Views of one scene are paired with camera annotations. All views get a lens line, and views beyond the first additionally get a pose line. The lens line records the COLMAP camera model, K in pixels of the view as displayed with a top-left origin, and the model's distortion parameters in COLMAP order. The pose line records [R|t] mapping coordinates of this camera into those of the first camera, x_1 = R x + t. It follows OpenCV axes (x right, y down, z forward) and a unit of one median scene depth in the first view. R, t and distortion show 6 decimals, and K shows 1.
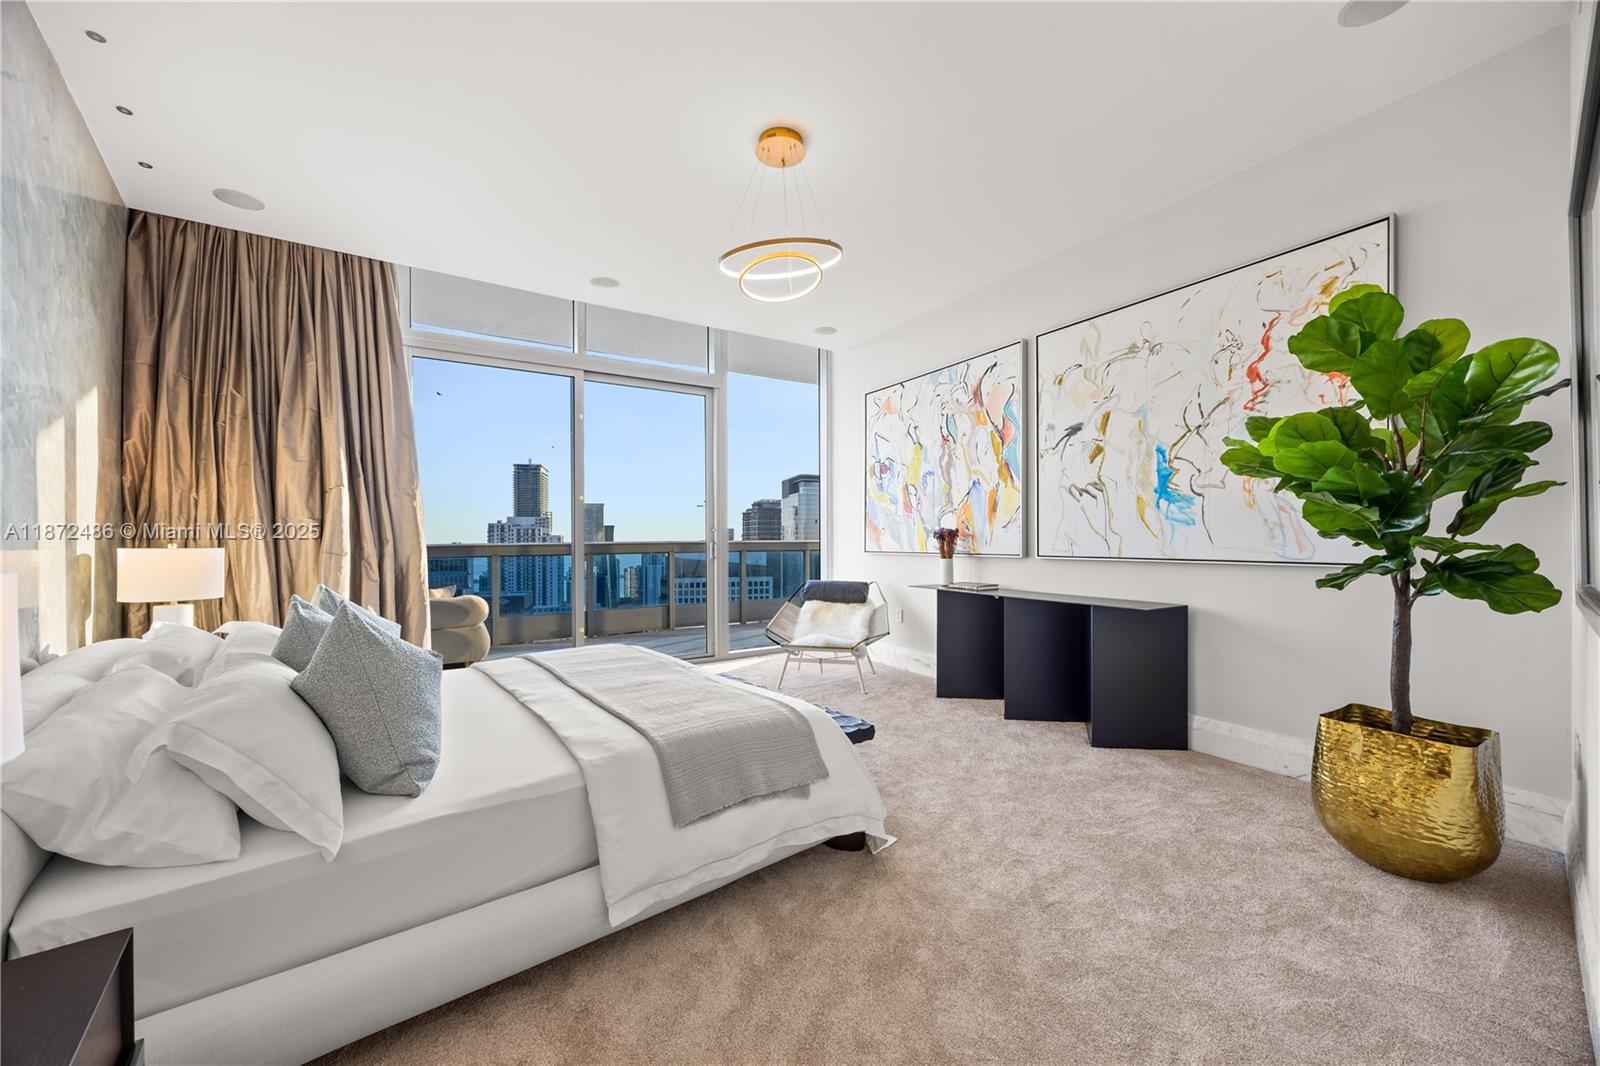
lens RADIAL K [[607.3, 0, 794.0], [0, 607.3, 539.5], [0, 0, 1]] dist [-0.003873, -0.000026]
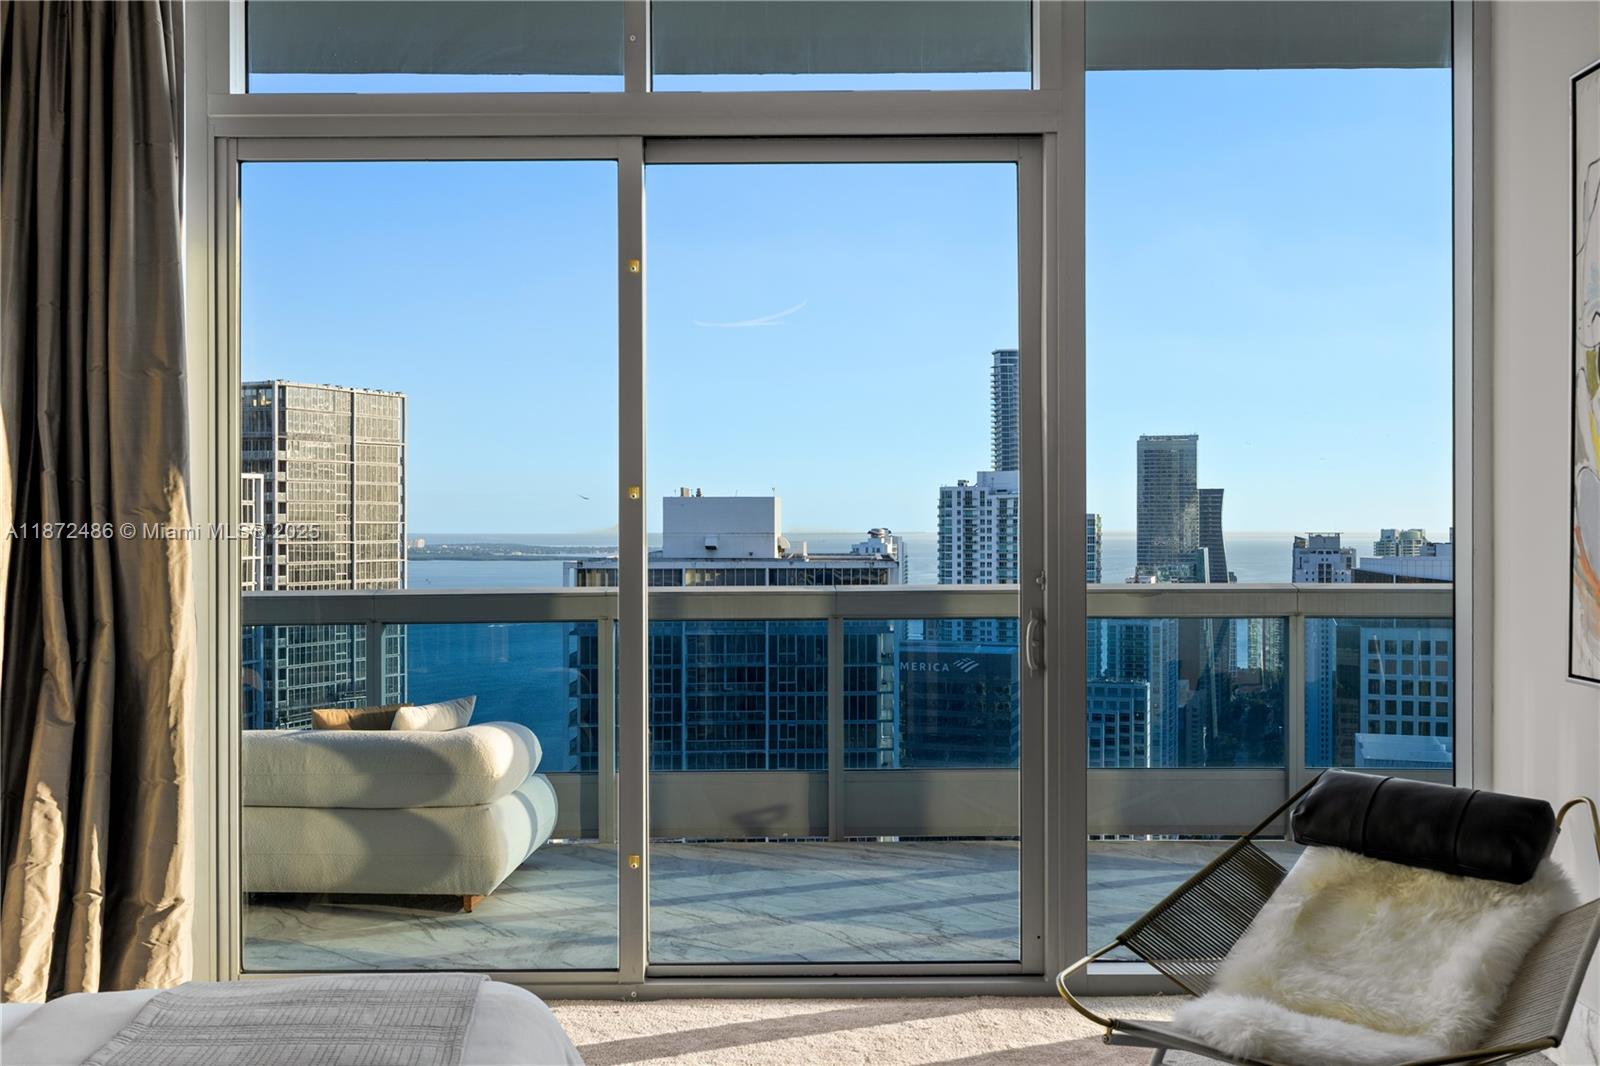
lens RADIAL K [[1512.3, 0, 796.2], [0, 1512.3, 529.0], [0, 0, 1]] dist [0.016623, 0.000000]
pose [[0.845018, 0.003893, -0.534723, 0.184002], [-0.001863, 0.999989, 0.004337, -0.045487], [0.534734, -0.002669, 0.845016, 0.259139]]
